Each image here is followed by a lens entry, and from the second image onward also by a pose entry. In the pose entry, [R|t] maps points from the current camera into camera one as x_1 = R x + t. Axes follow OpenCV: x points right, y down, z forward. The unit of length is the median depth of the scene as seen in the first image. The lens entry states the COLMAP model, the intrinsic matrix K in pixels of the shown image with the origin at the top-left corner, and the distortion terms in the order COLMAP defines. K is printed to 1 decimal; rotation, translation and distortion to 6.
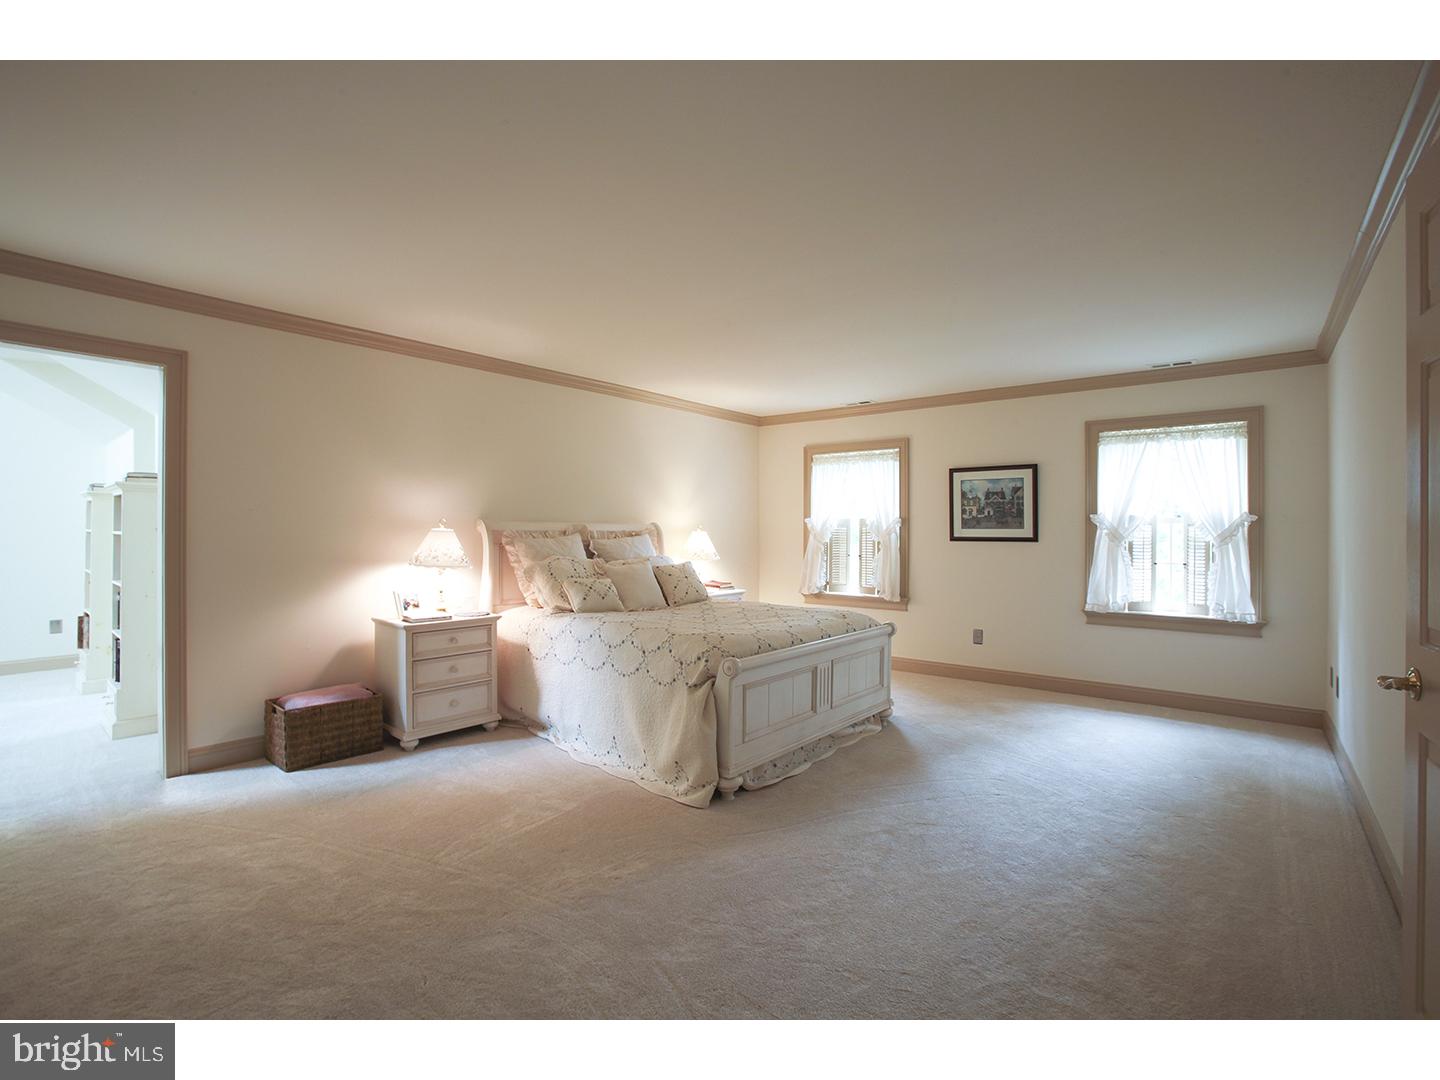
lens RADIAL K [[645.3, 0, 730.9], [0, 645.3, 532.0], [0, 0, 1]] dist [-0.083612, 0.029890]
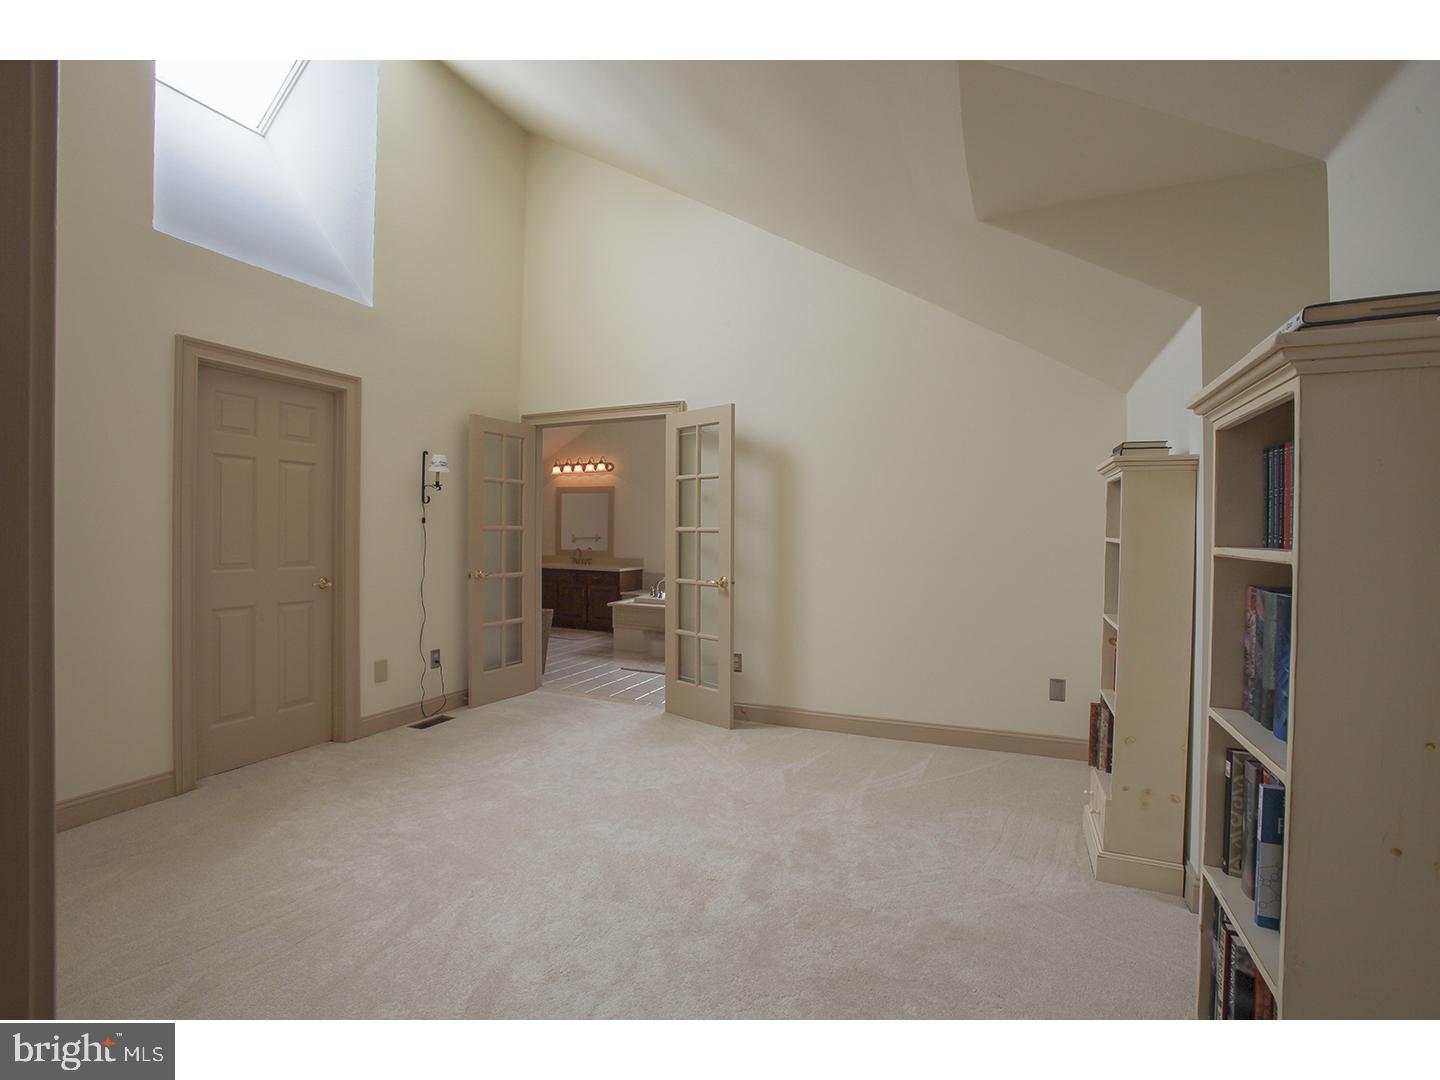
lens RADIAL K [[645.3, 0, 730.9], [0, 645.3, 532.0], [0, 0, 1]] dist [-0.083612, 0.029890]
pose [[0.263334, -0.004871, -0.964692, -0.637562], [-0.003565, 0.999976, -0.006022, -0.005007], [0.964698, 0.005025, 0.263310, 0.560060]]
